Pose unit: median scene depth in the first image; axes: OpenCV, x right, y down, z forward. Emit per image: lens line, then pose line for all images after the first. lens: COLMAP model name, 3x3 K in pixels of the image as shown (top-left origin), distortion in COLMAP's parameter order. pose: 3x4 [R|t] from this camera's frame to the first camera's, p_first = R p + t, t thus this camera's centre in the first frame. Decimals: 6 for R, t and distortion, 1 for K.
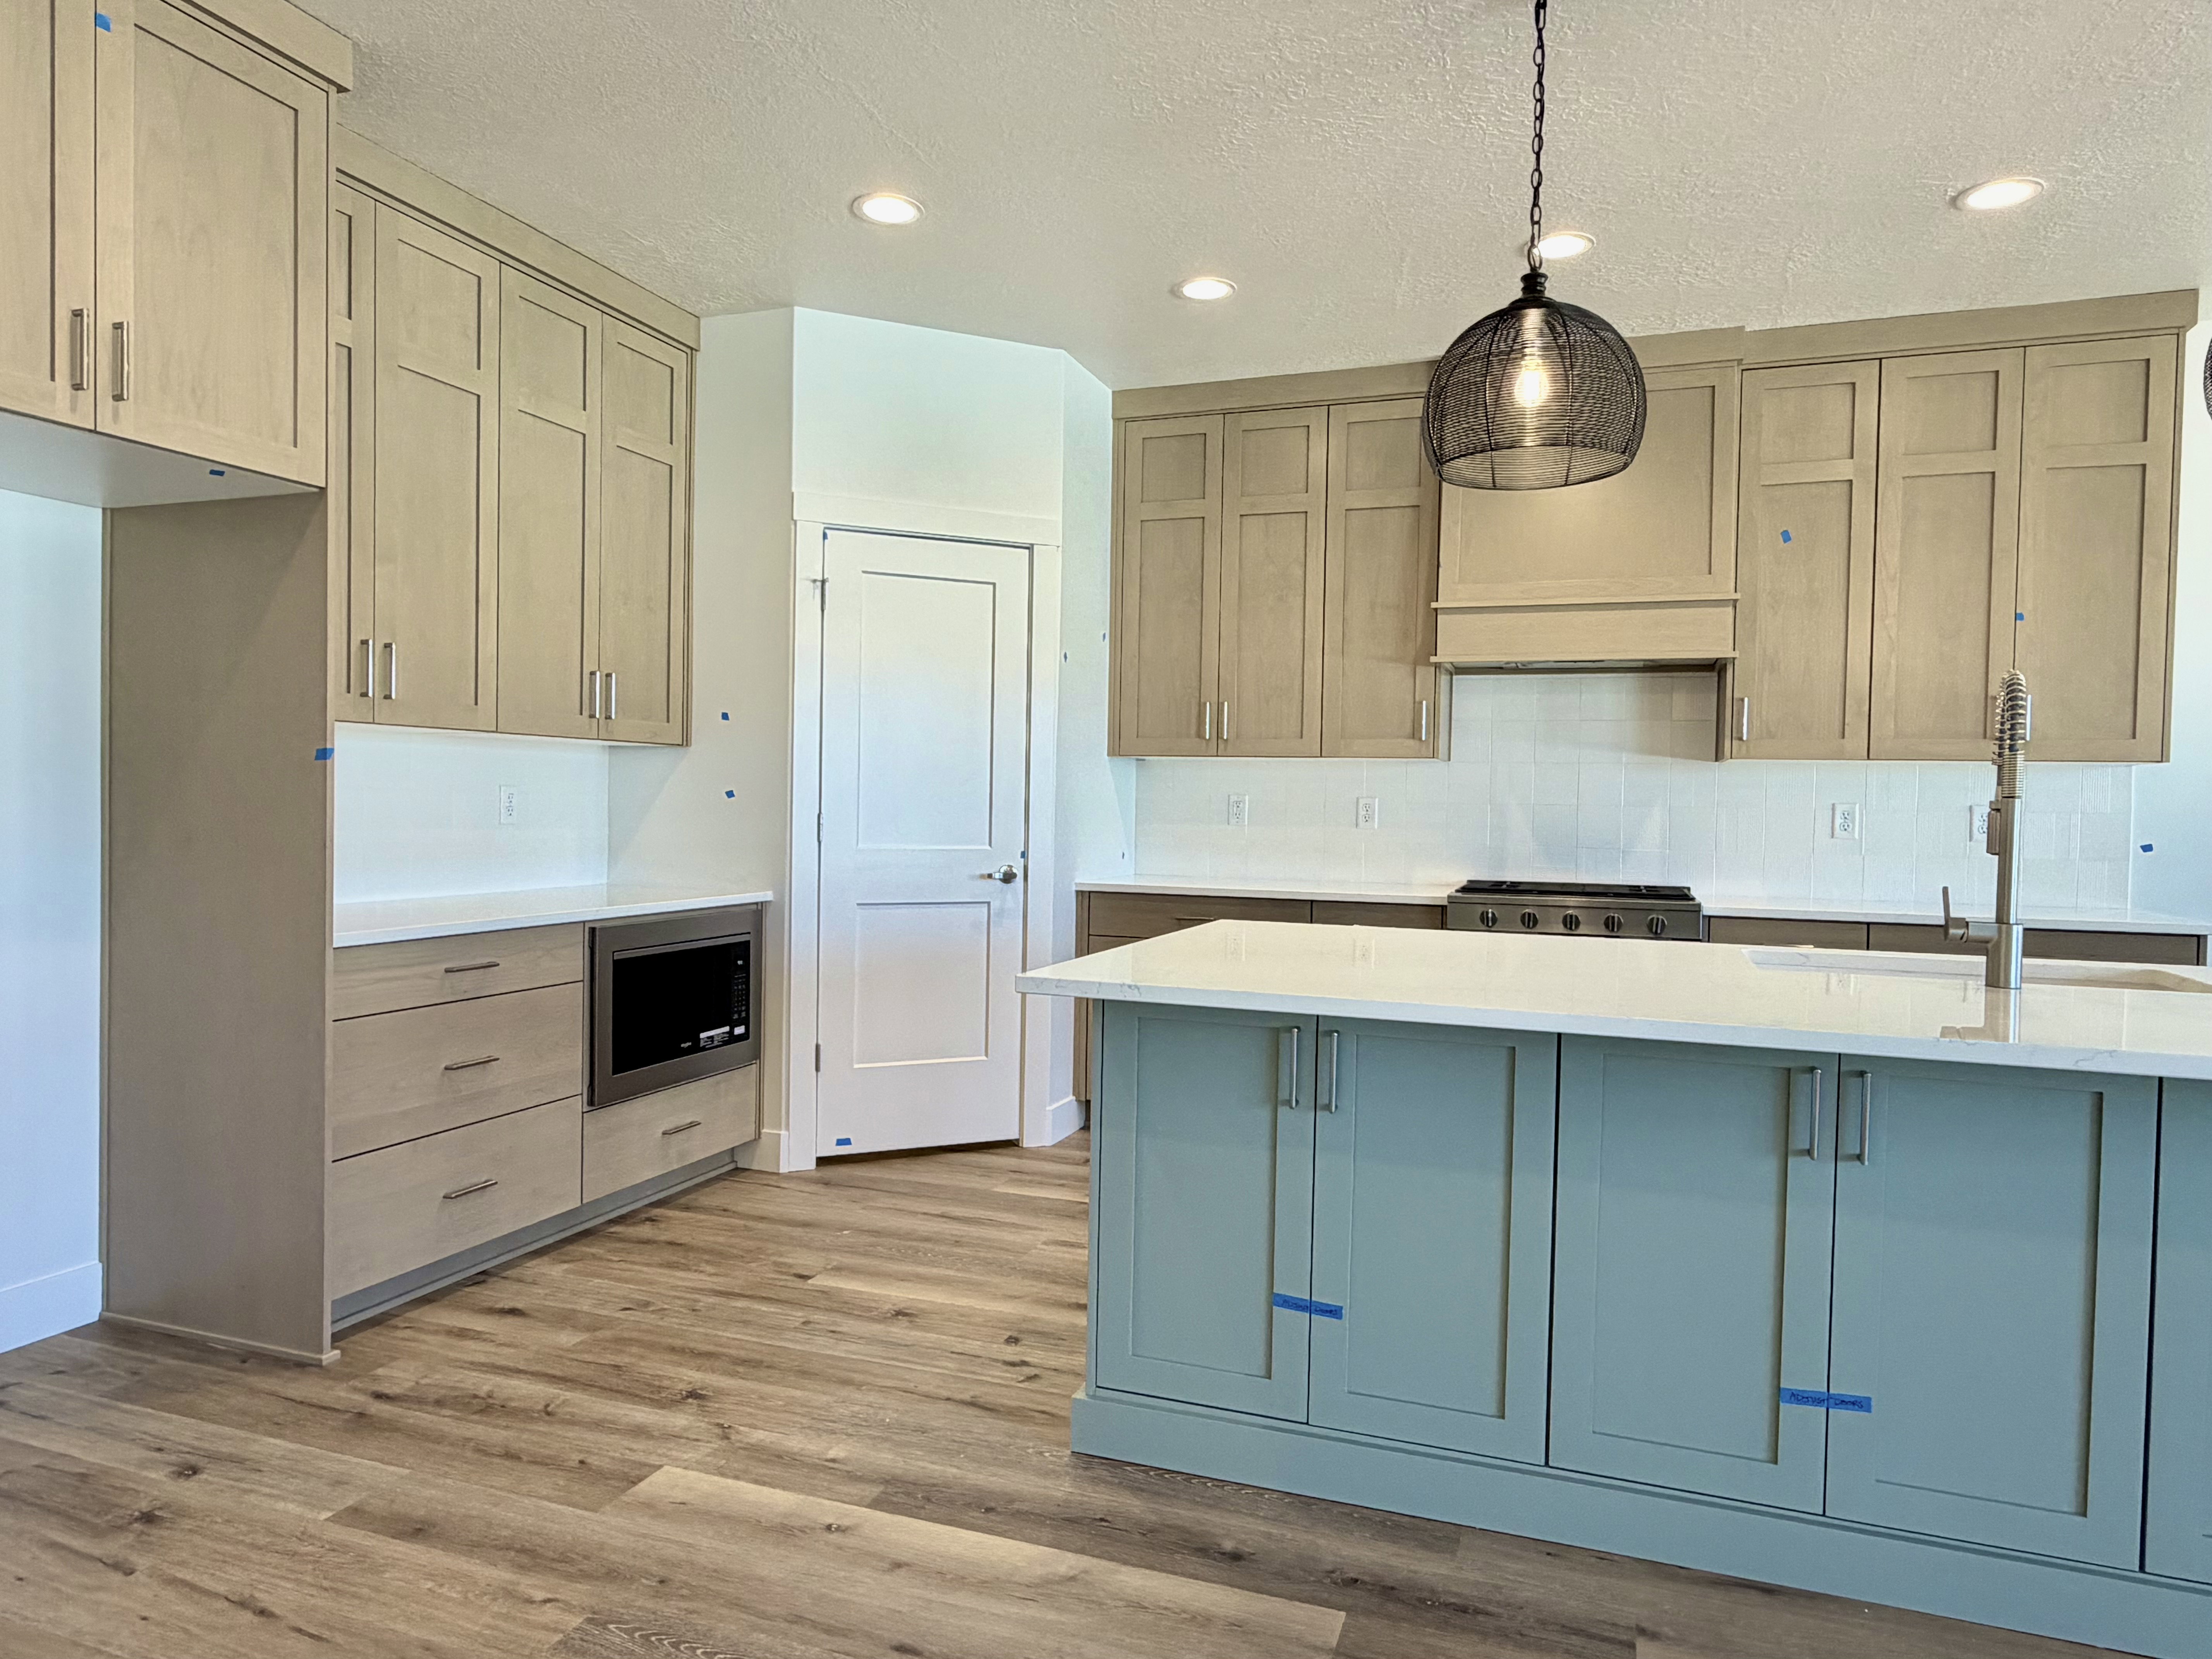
lens RADIAL K [[1372.8, 0, 1105.6], [0, 1372.8, 840.7], [0, 0, 1]] dist [0.002751, -0.001556]
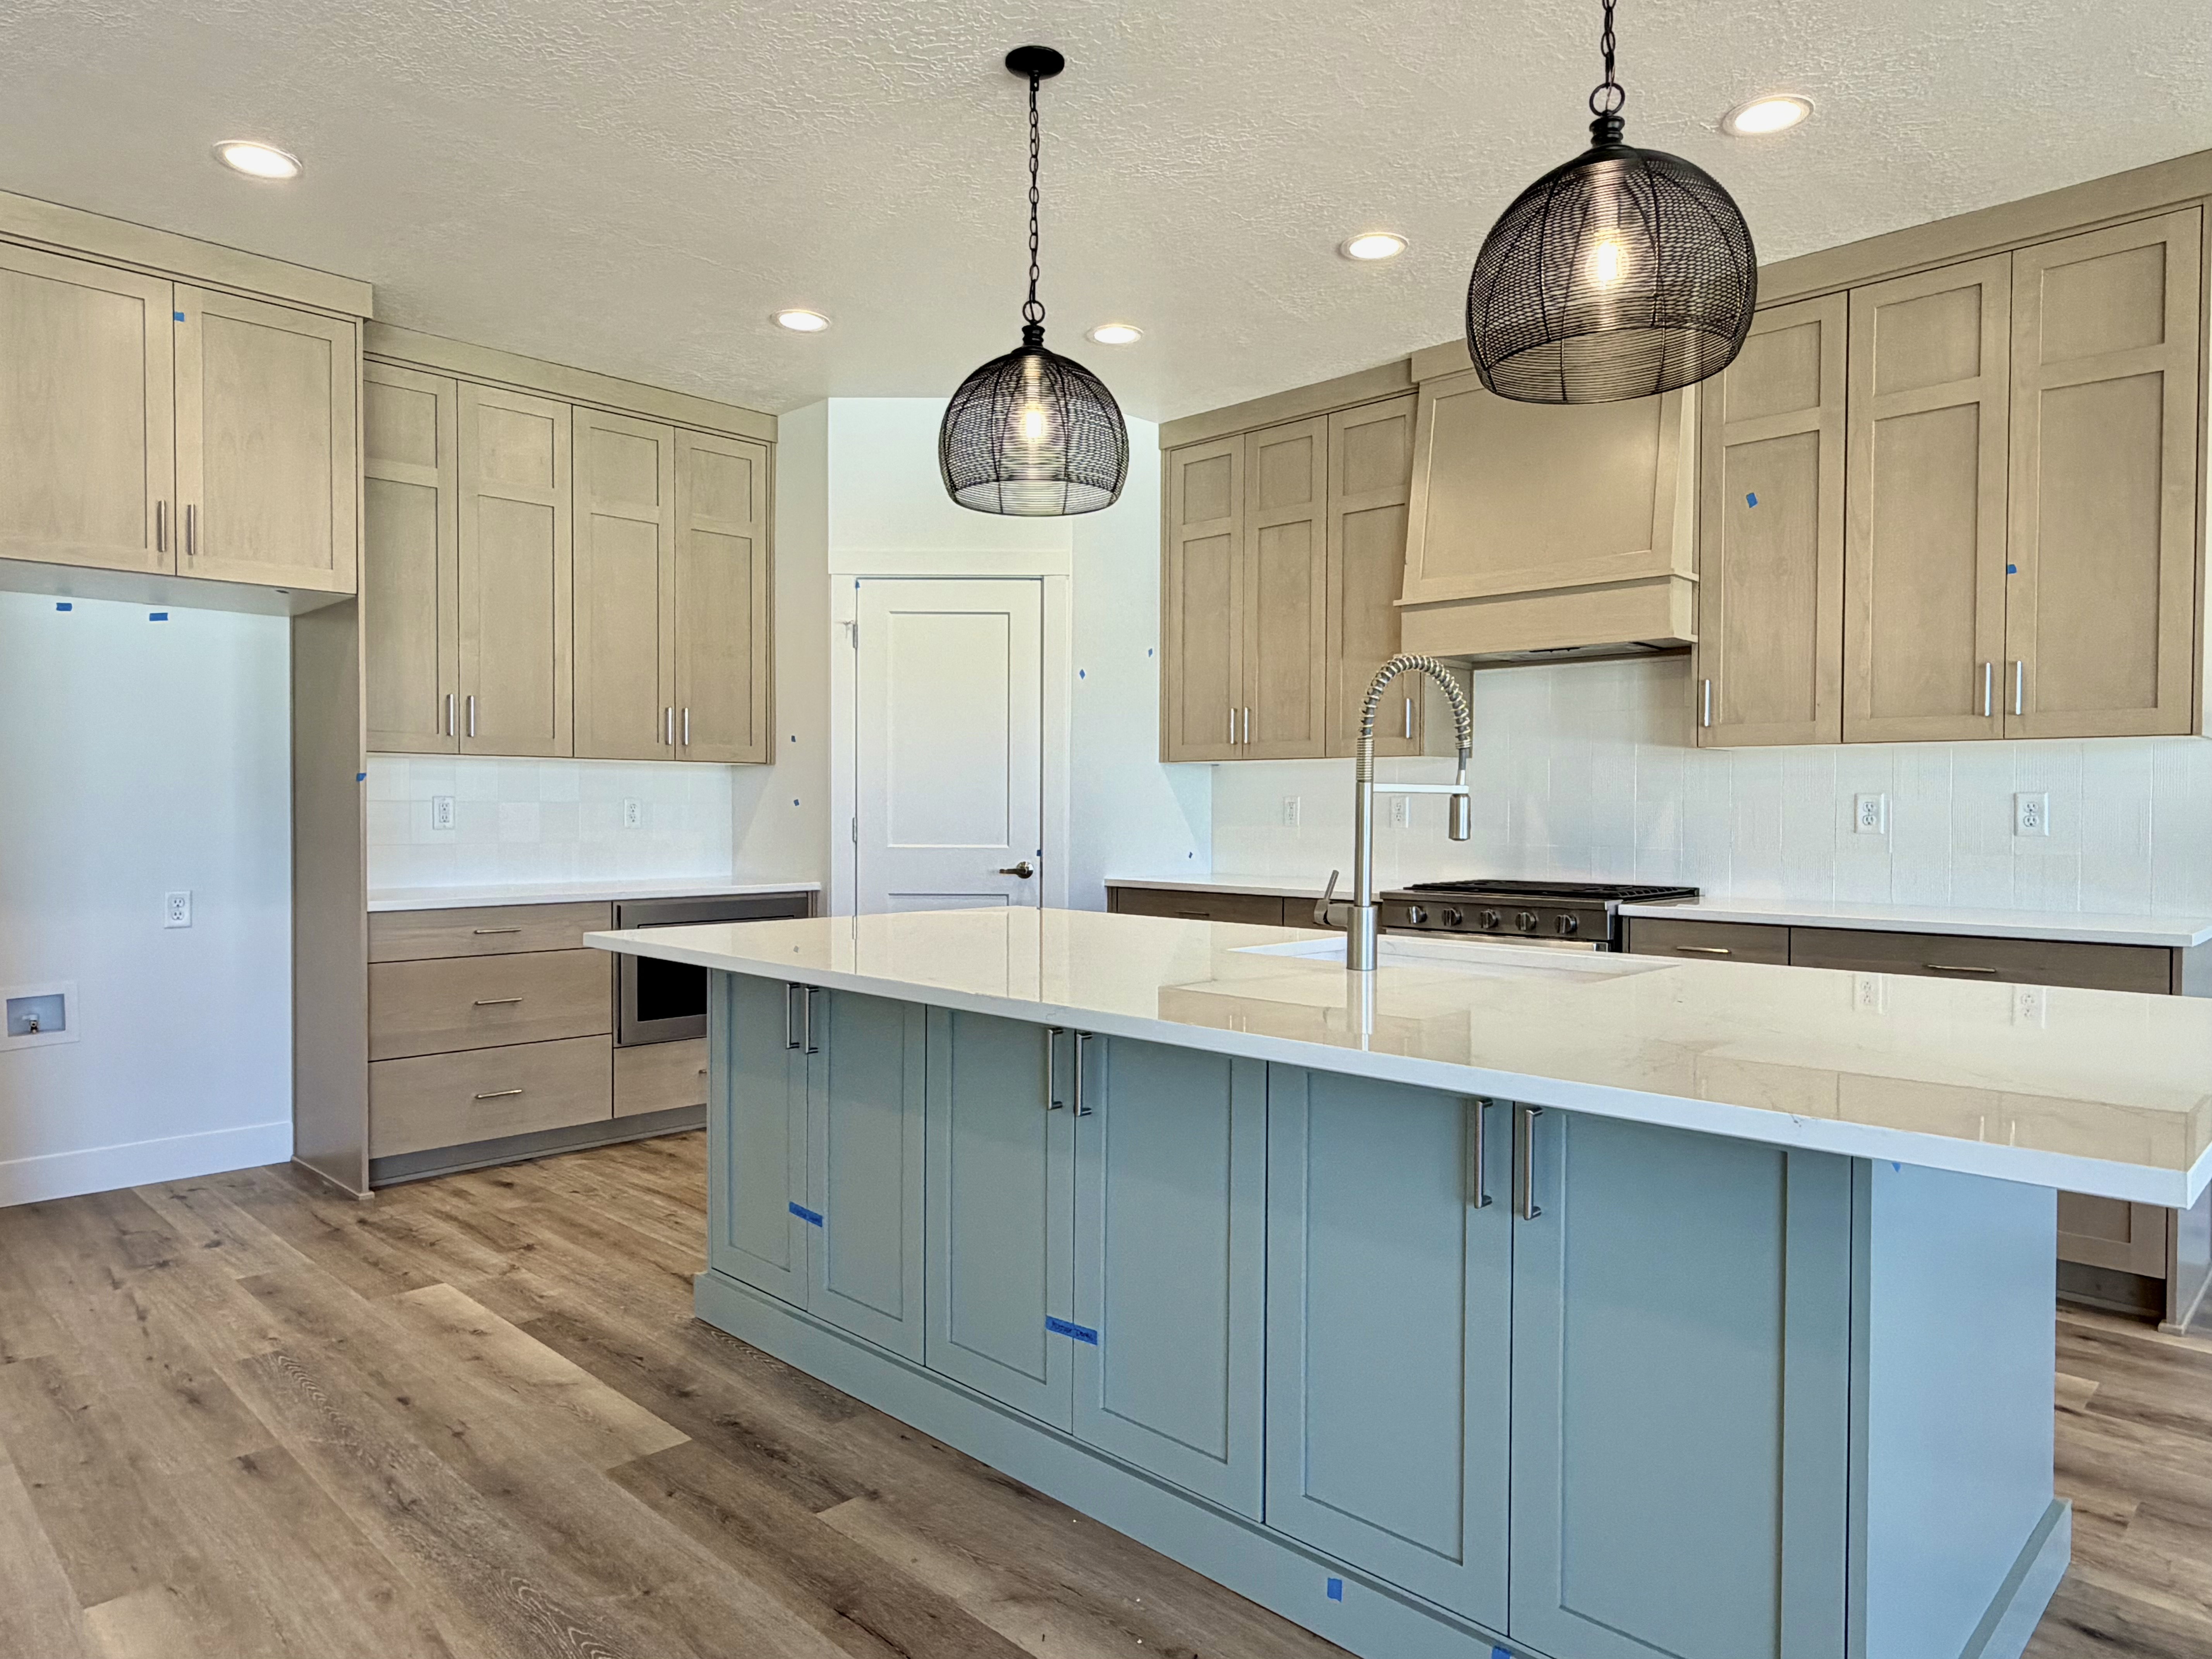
lens RADIAL K [[1372.8, 0, 1098.9], [0, 1372.8, 839.6], [0, 0, 1]] dist [0.002751, -0.001556]
pose [[0.912064, -0.004643, -0.410022, 0.577546], [0.000355, 0.999944, -0.010532, 0.014398], [0.410048, 0.009460, 0.912015, -0.000683]]
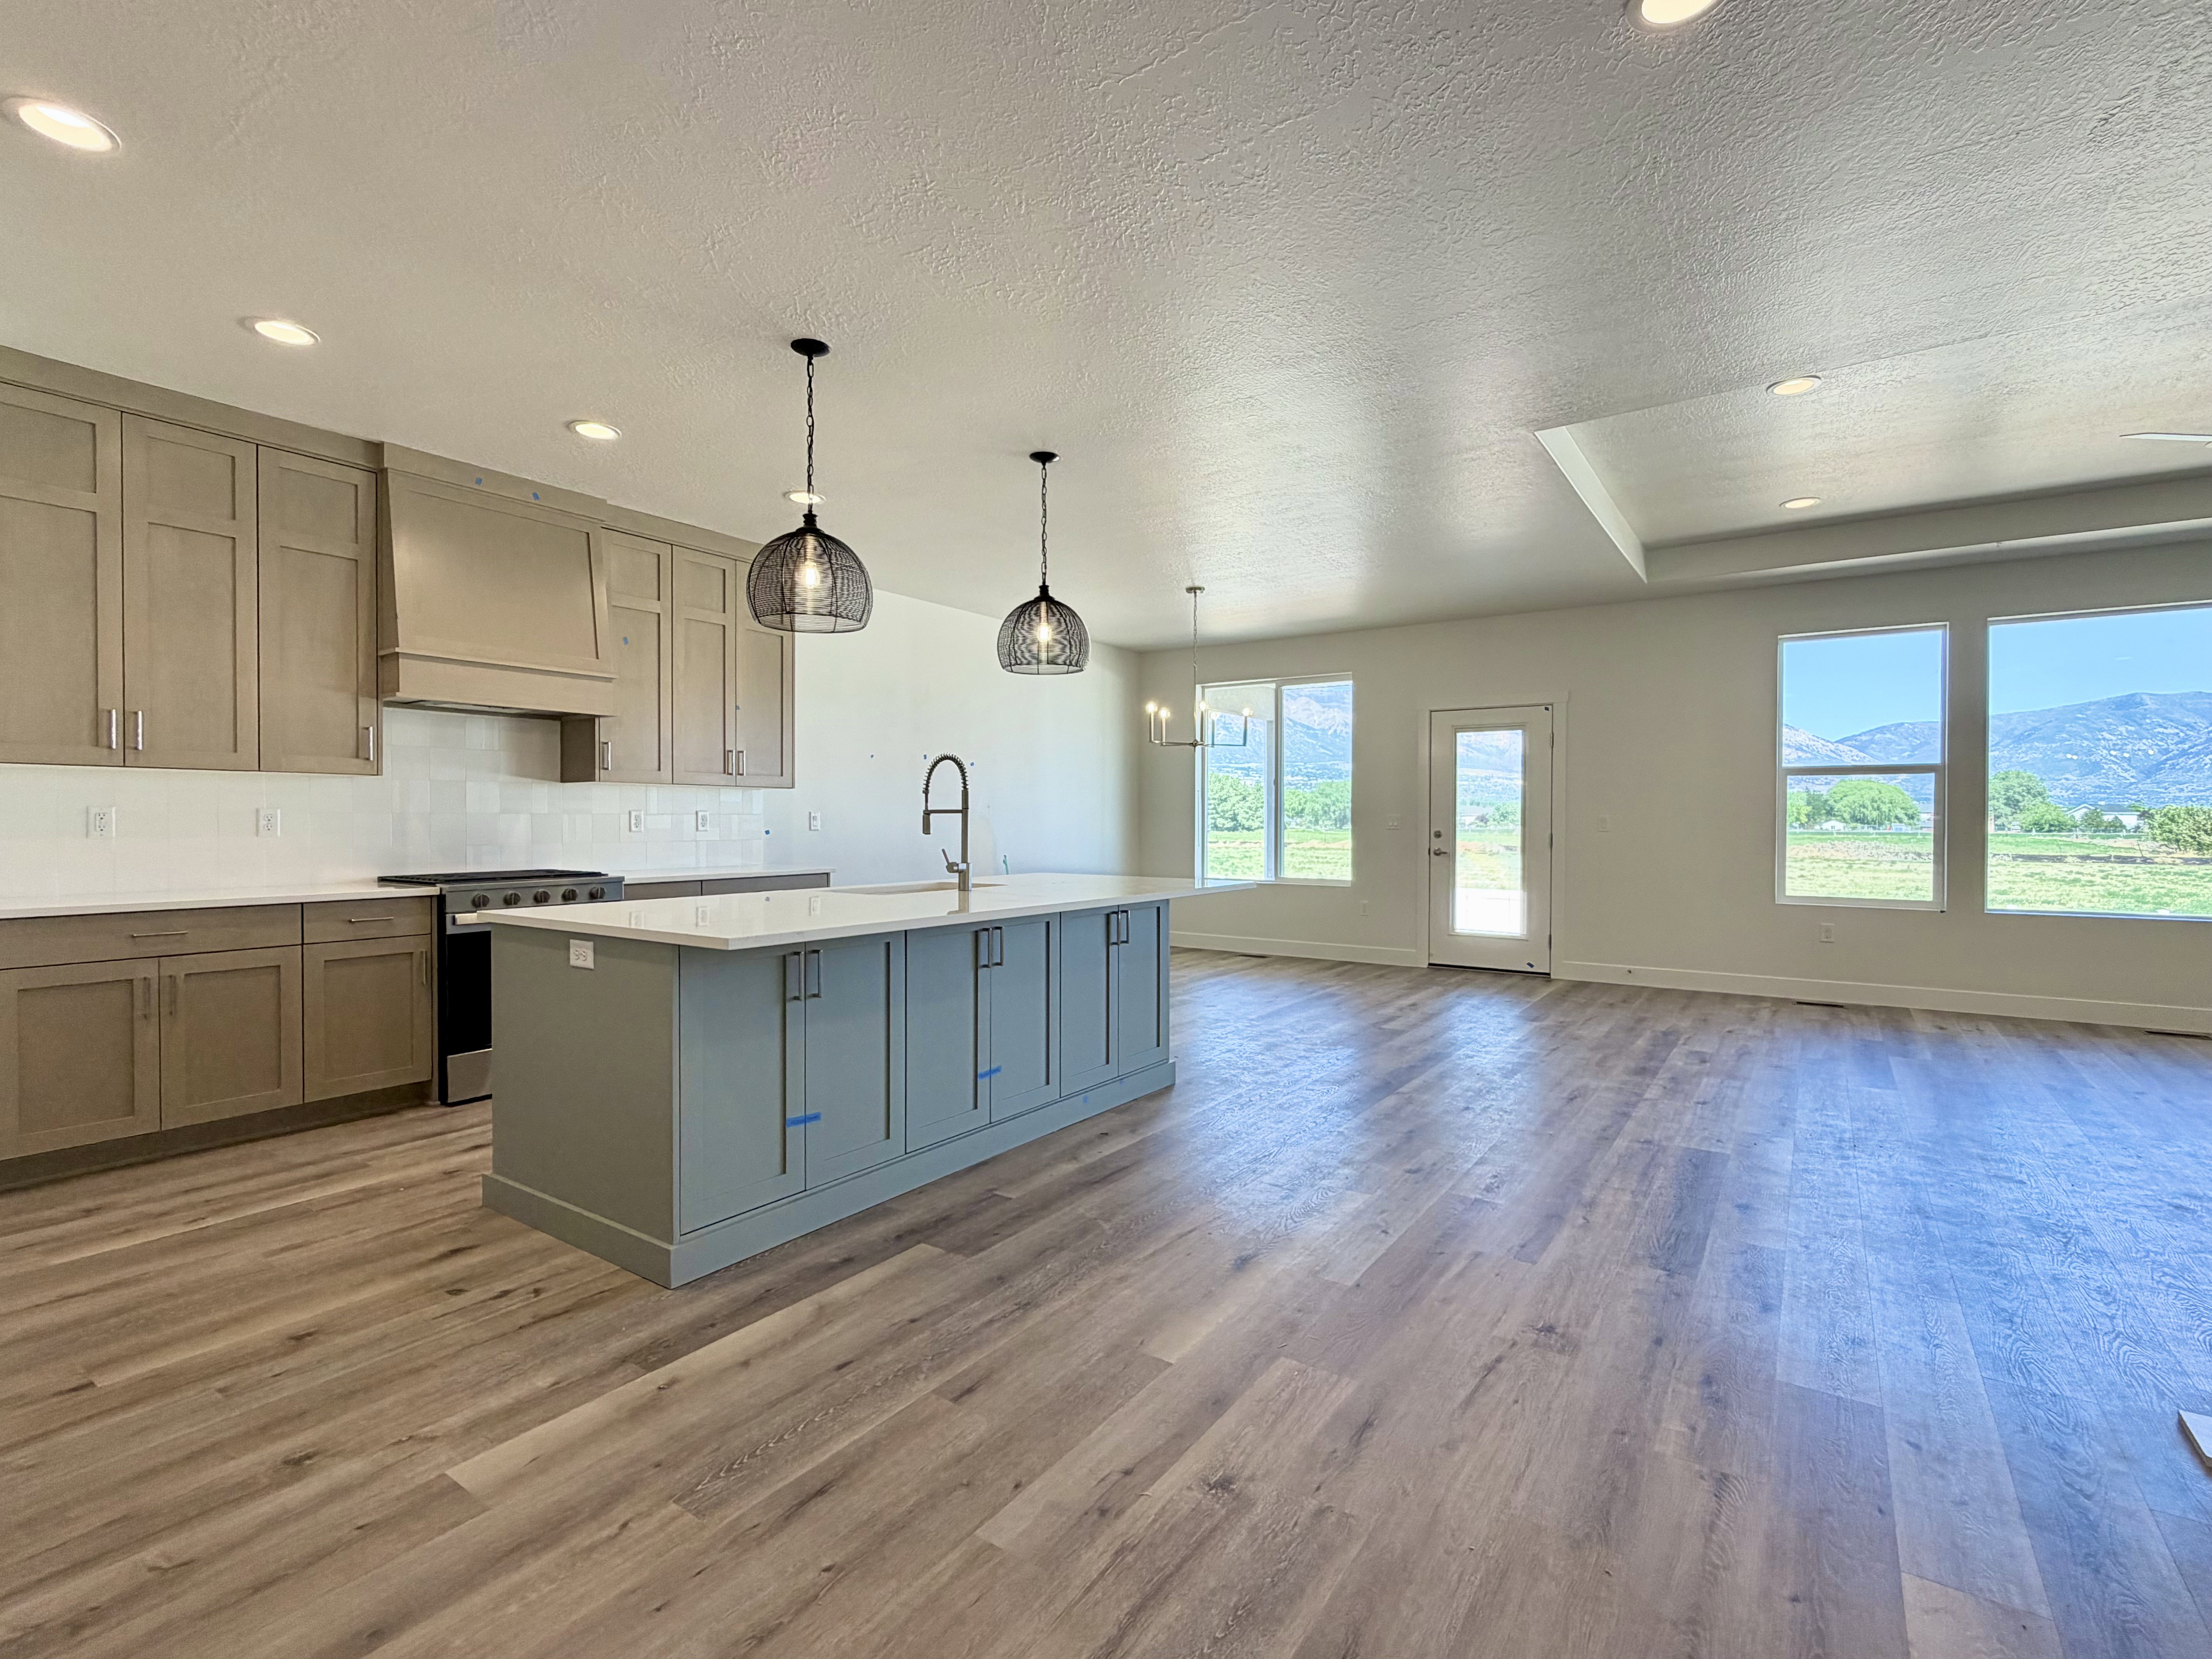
lens RADIAL K [[1026.1, 0, 1103.7], [0, 1026.1, 829.8], [0, 0, 1]] dist [-0.000560, -0.000461]
pose [[0.251645, -0.027392, 0.967432, -0.622958], [0.029204, 0.999359, 0.020700, -0.016853], [-0.967379, 0.023044, 0.252284, 0.216557]]
